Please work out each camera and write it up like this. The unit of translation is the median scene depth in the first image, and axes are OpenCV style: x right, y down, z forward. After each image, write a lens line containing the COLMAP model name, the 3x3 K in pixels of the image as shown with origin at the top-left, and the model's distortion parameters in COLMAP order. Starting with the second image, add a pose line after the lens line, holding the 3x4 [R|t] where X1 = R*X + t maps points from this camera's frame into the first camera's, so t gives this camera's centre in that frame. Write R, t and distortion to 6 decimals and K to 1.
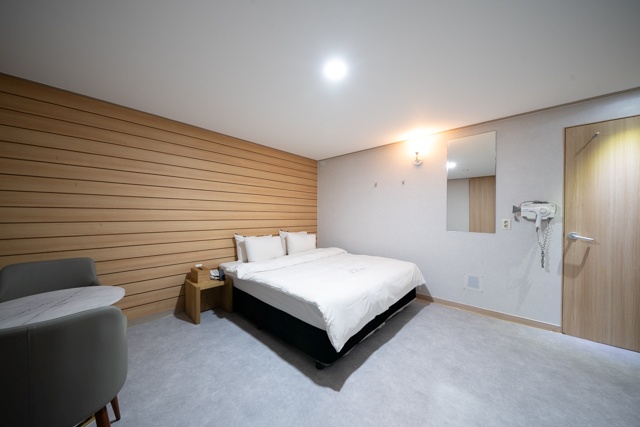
lens RADIAL K [[217.5, 0, 320.0], [0, 217.5, 213.5], [0, 0, 1]] dist [0.000322, 0.000025]
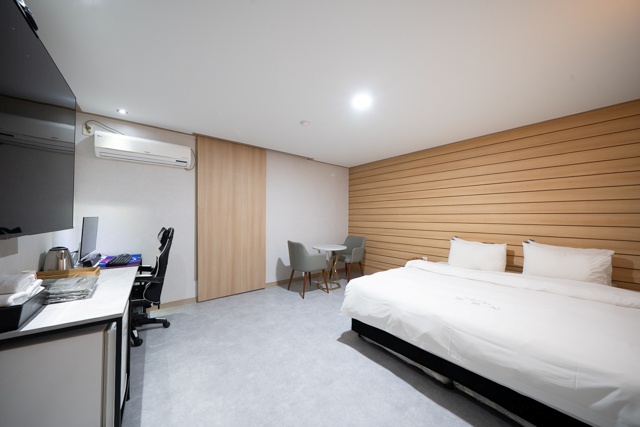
lens RADIAL K [[217.5, 0, 320.0], [0, 217.5, 213.5], [0, 0, 1]] dist [0.000322, 0.000025]
pose [[-0.147013, -0.021795, -0.988894, 1.084133], [0.005222, 0.999726, -0.022810, 0.009060], [0.989121, -0.008517, -0.146859, 0.776519]]
